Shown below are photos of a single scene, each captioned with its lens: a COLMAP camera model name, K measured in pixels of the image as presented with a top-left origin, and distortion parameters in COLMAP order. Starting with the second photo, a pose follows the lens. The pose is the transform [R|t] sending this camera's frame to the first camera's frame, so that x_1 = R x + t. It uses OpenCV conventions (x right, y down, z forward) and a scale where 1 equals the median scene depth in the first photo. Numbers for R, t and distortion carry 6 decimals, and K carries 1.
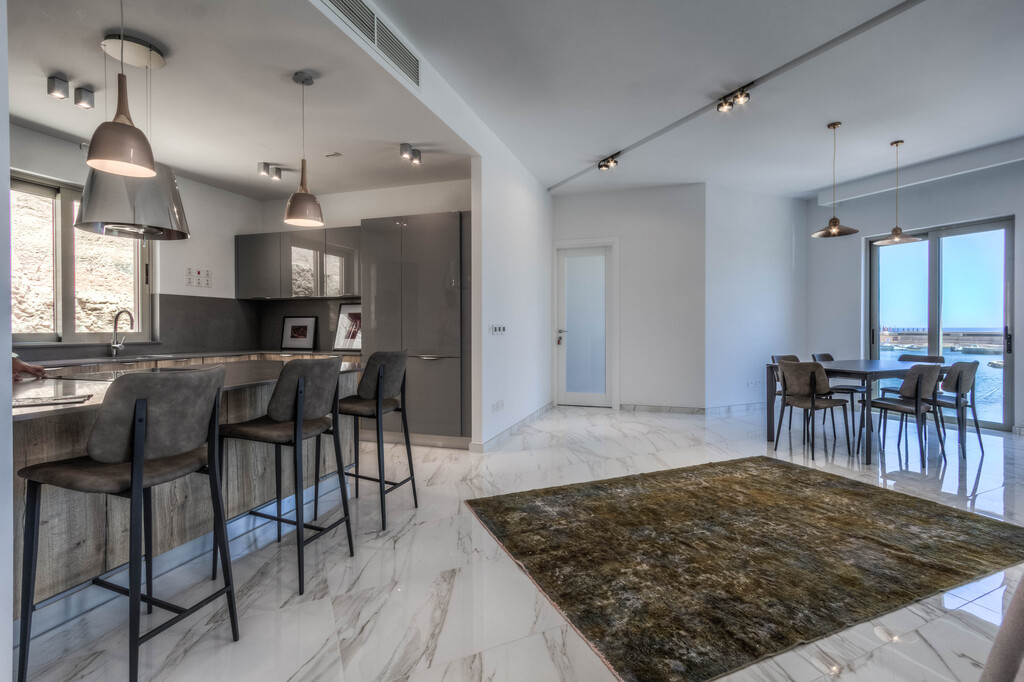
lens RADIAL K [[471.3, 0, 508.9], [0, 471.3, 327.4], [0, 0, 1]] dist [-0.000458, -0.000040]
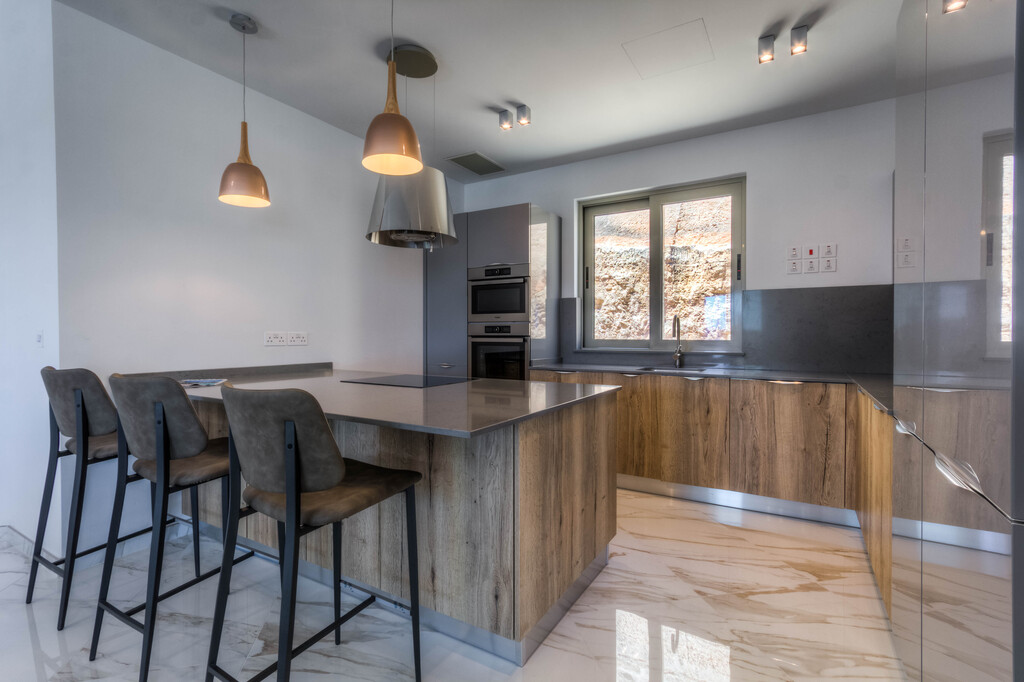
lens RADIAL K [[476.2, 0, 512.0], [0, 476.2, 341.0], [0, 0, 1]] dist [-0.000676, 0.000071]
pose [[-0.238435, 0.011213, -0.971094, 0.093853], [-0.006688, 0.999891, 0.013187, 0.002274], [0.971135, 0.009639, -0.238334, 0.824159]]
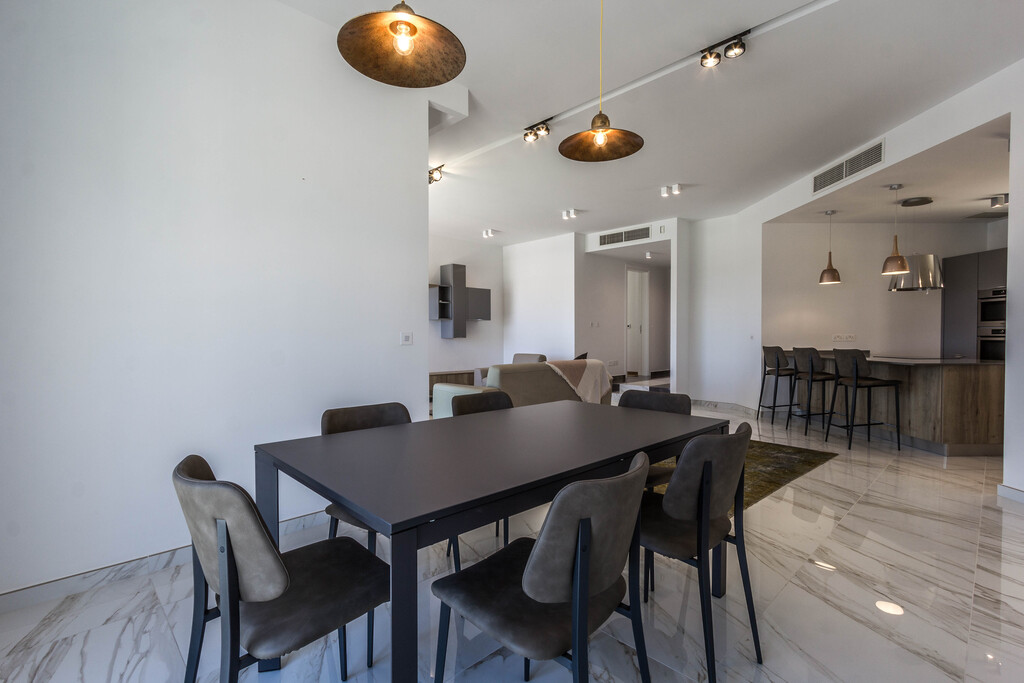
lens RADIAL K [[476.2, 0, 512.0], [0, 476.2, 341.5], [0, 0, 1]] dist [-0.000676, 0.000071]
pose [[-0.950526, 0.003492, -0.310624, 0.883517], [-0.001927, 0.999851, 0.017137, -0.000564], [0.310638, 0.016888, -0.950378, 1.384084]]
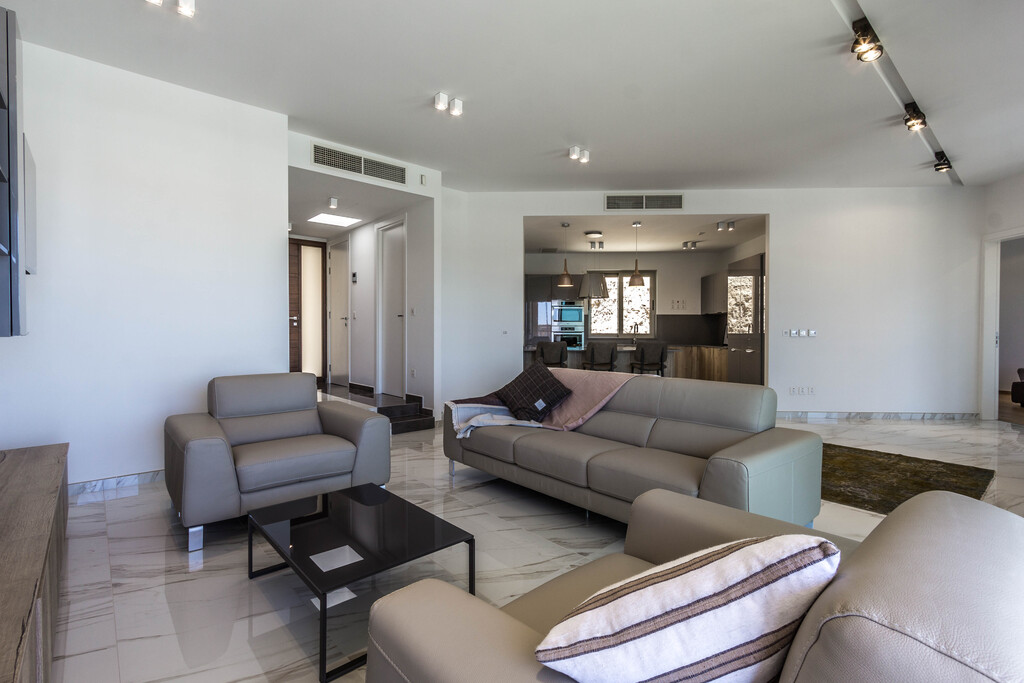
lens RADIAL K [[476.2, 0, 512.0], [0, 476.2, 341.5], [0, 0, 1]] dist [-0.000676, 0.000071]
pose [[0.278767, 0.020911, -0.960131, 1.060006], [-0.006631, 0.999781, 0.019849, 0.008279], [0.960336, 0.000833, 0.278845, -0.170257]]
